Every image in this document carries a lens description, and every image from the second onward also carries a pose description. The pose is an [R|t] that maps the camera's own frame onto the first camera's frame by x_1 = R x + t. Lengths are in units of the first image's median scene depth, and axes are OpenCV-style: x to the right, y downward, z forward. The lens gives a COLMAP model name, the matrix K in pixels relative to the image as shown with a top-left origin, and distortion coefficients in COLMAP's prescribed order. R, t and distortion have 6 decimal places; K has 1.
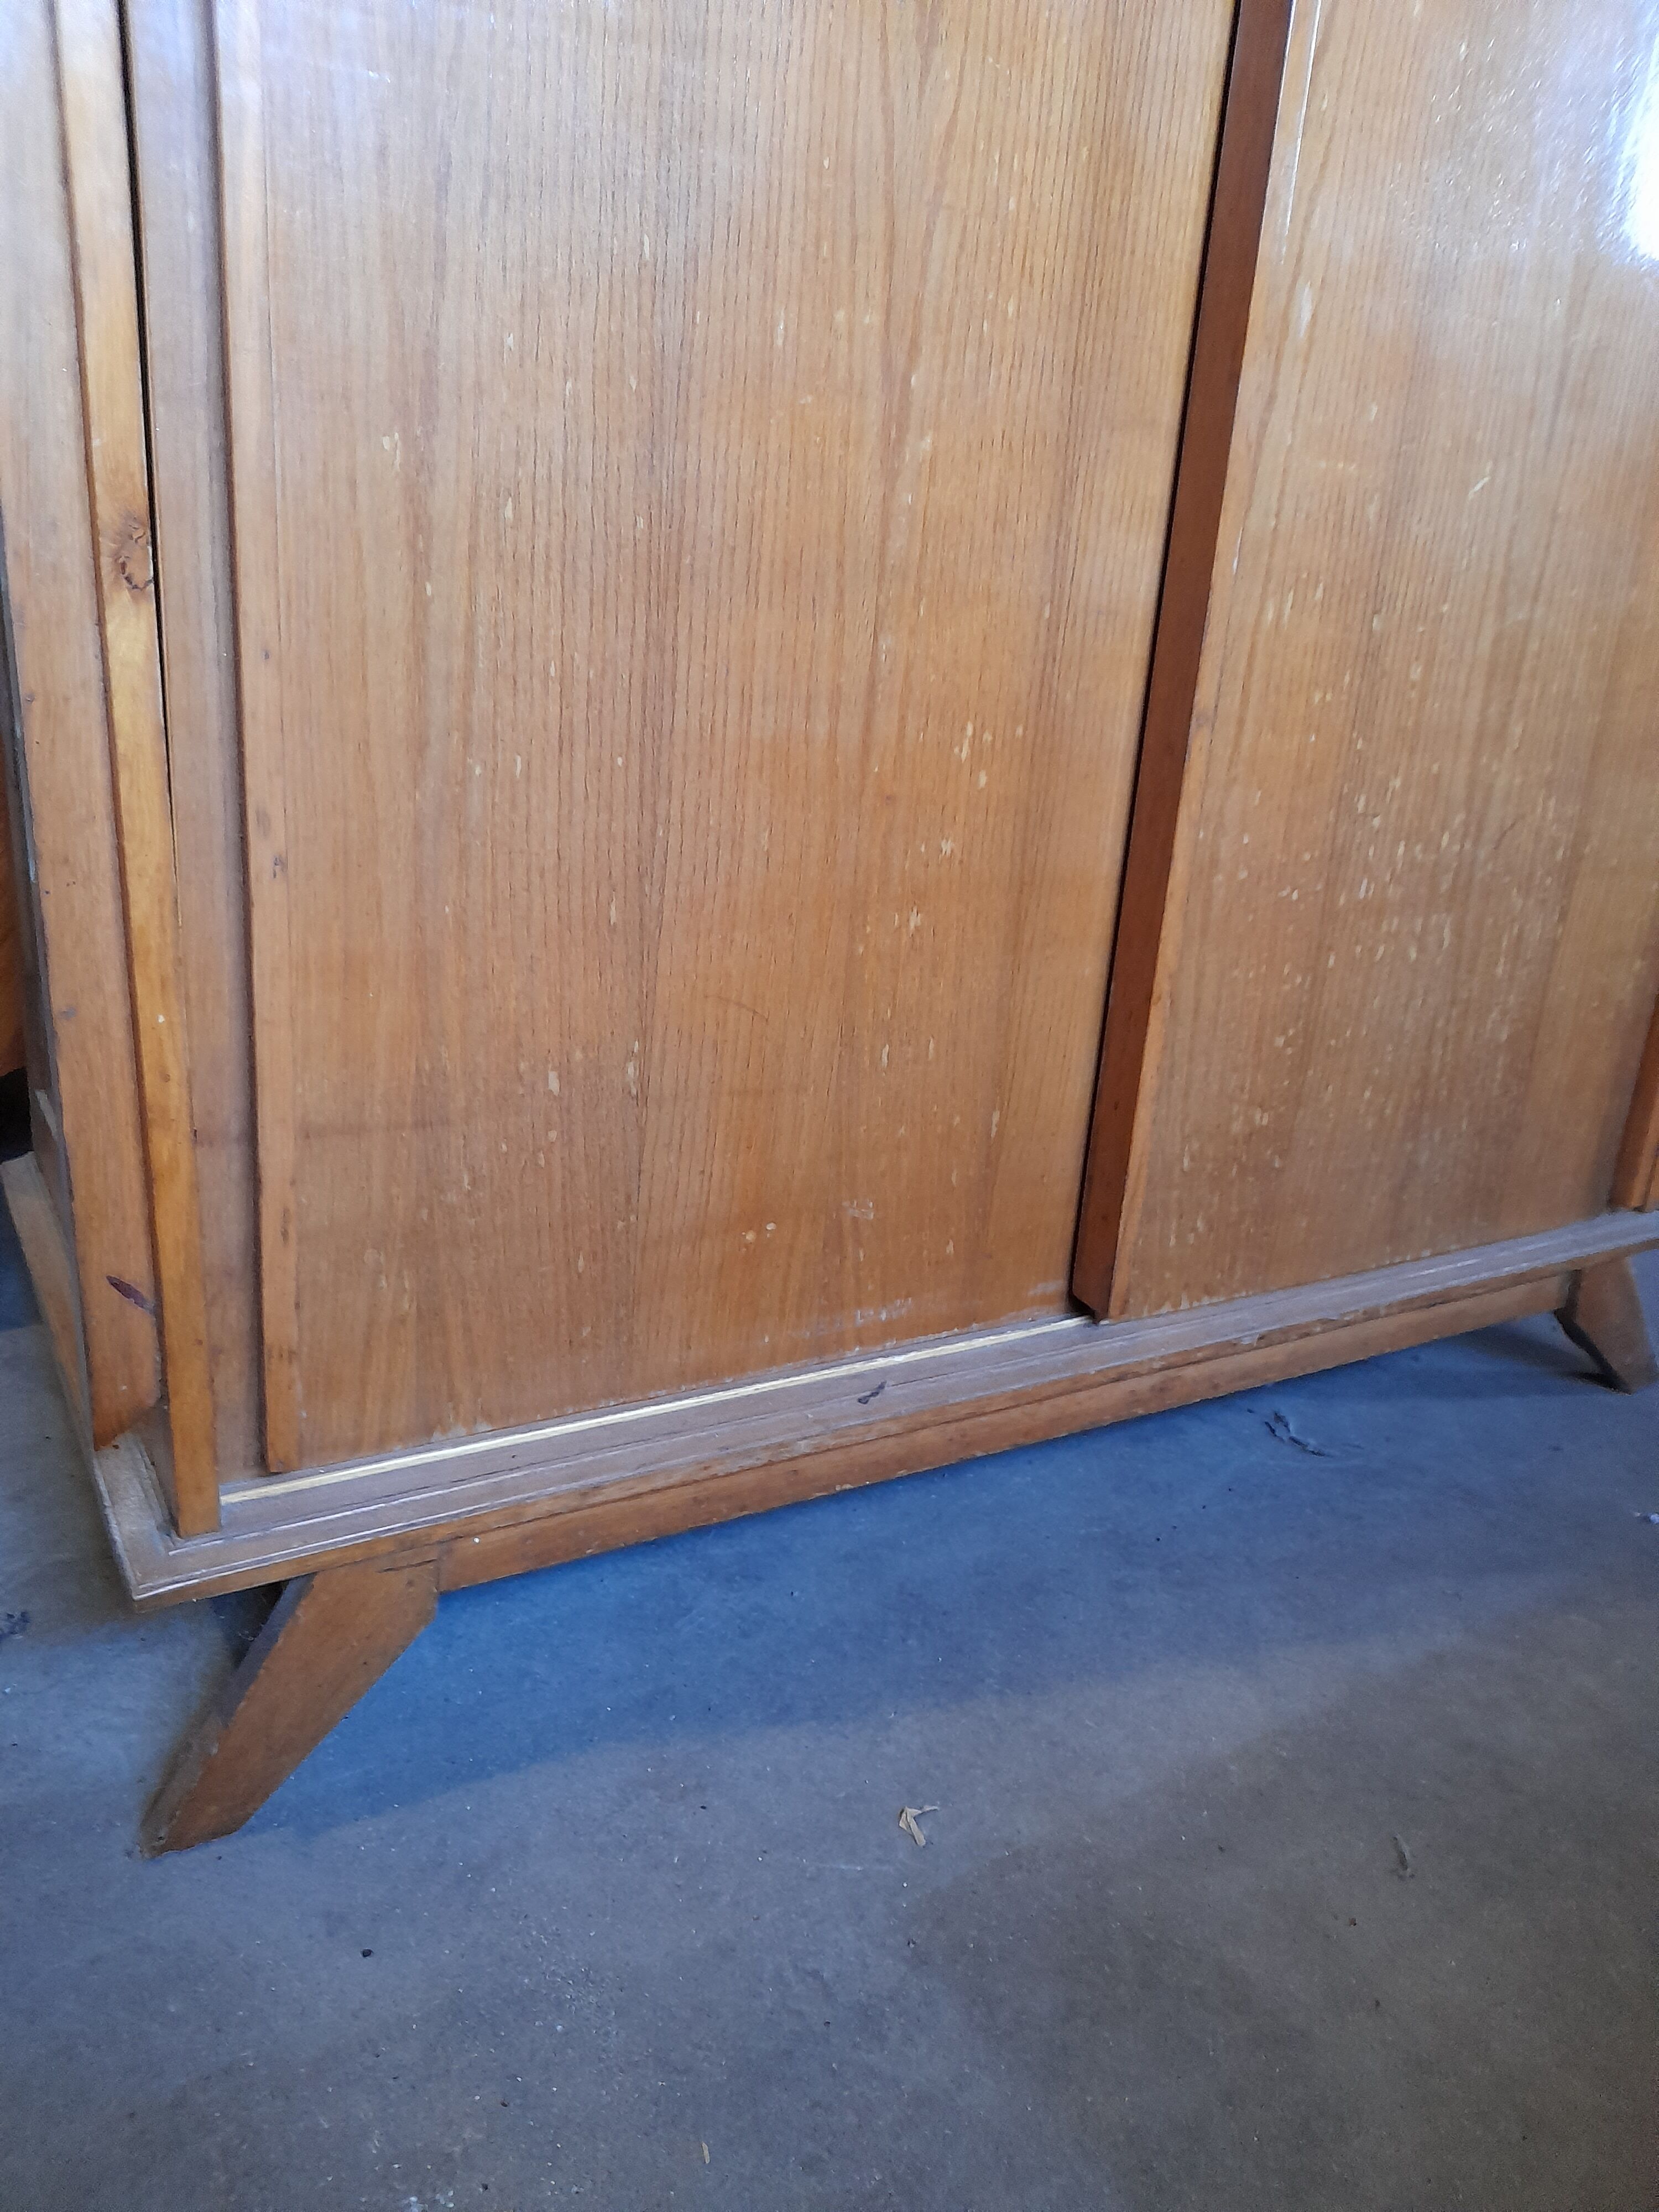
lens RADIAL K [[1614.8, 0, 814.5], [0, 1614.8, 1110.2], [0, 0, 1]] dist [0.044014, -0.053022]
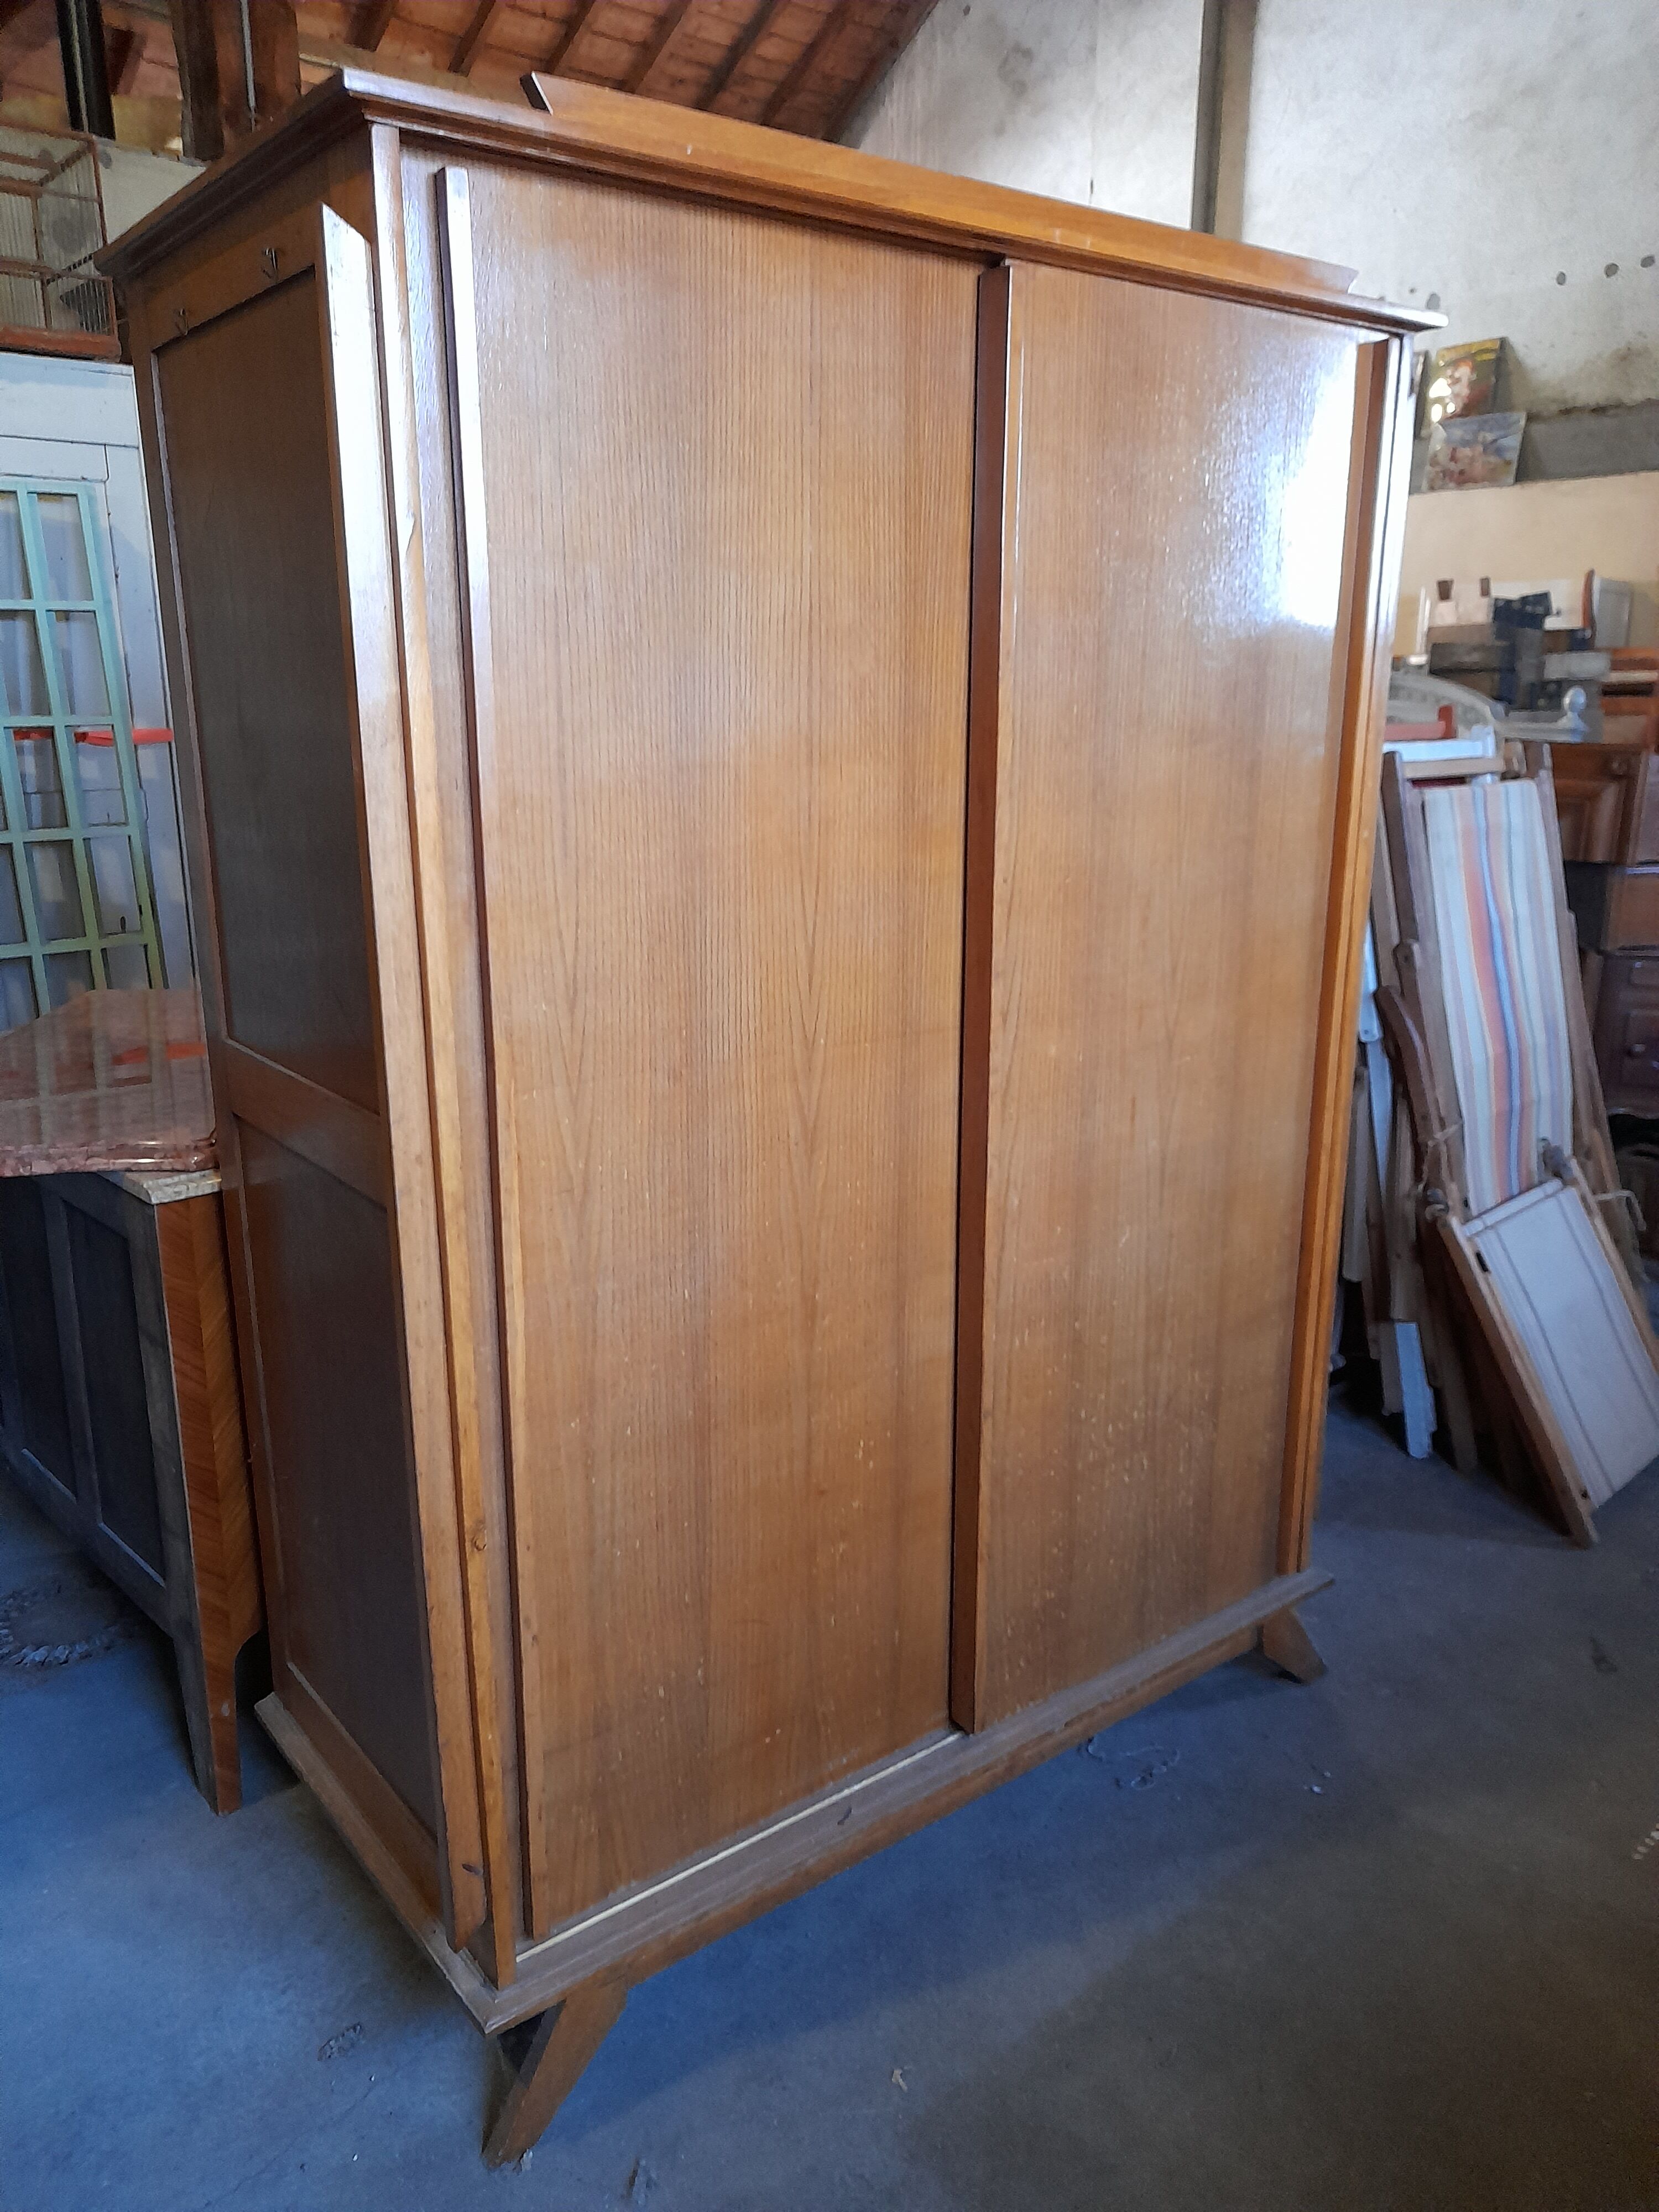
lens RADIAL K [[1614.8, 0, 814.5], [0, 1614.8, 1110.2], [0, 0, 1]] dist [0.044014, -0.053022]
pose [[0.990087, -0.100402, 0.098221, -0.092967], [0.106413, 0.992629, -0.057993, -0.485322], [-0.091674, 0.067870, 0.993473, -0.784634]]
